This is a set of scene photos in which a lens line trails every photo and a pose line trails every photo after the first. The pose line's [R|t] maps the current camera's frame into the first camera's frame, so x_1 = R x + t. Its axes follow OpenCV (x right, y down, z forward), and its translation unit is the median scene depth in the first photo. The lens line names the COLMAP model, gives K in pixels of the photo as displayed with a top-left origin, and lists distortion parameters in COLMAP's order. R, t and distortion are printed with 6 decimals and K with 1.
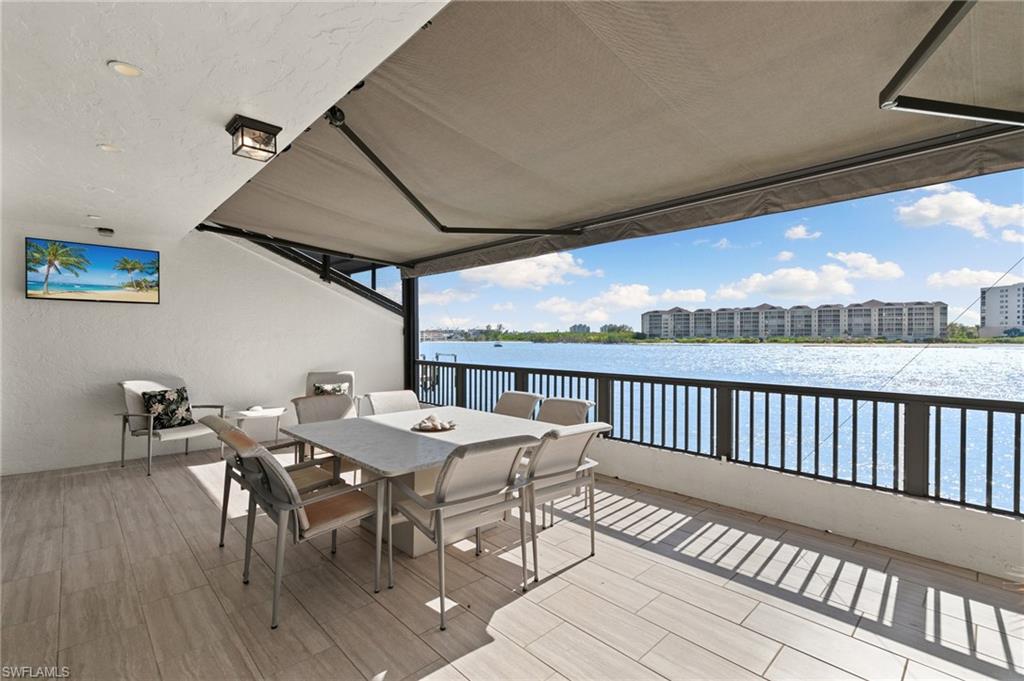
lens RADIAL K [[459.0, 0, 505.4], [0, 459.0, 345.4], [0, 0, 1]] dist [0.008638, -0.000850]
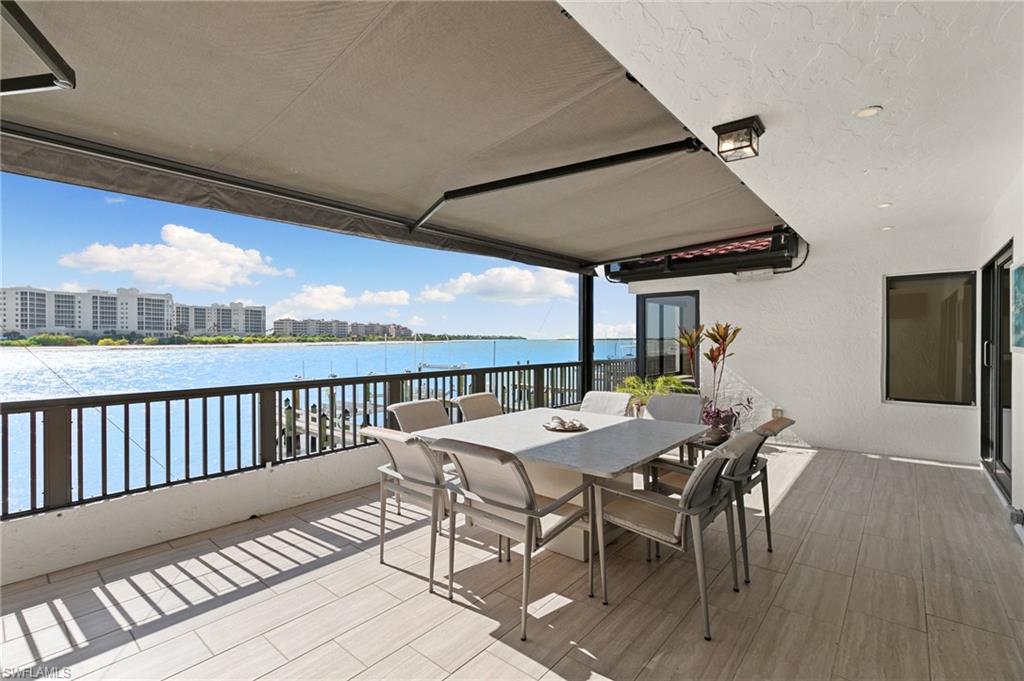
lens RADIAL K [[459.0, 0, 518.0], [0, 459.0, 342.2], [0, 0, 1]] dist [0.008638, -0.000850]
pose [[-0.106934, -0.007750, 0.994236, -0.364874], [0.020968, 0.999730, 0.010048, -0.006434], [-0.994045, 0.021921, -0.106742, 0.387055]]
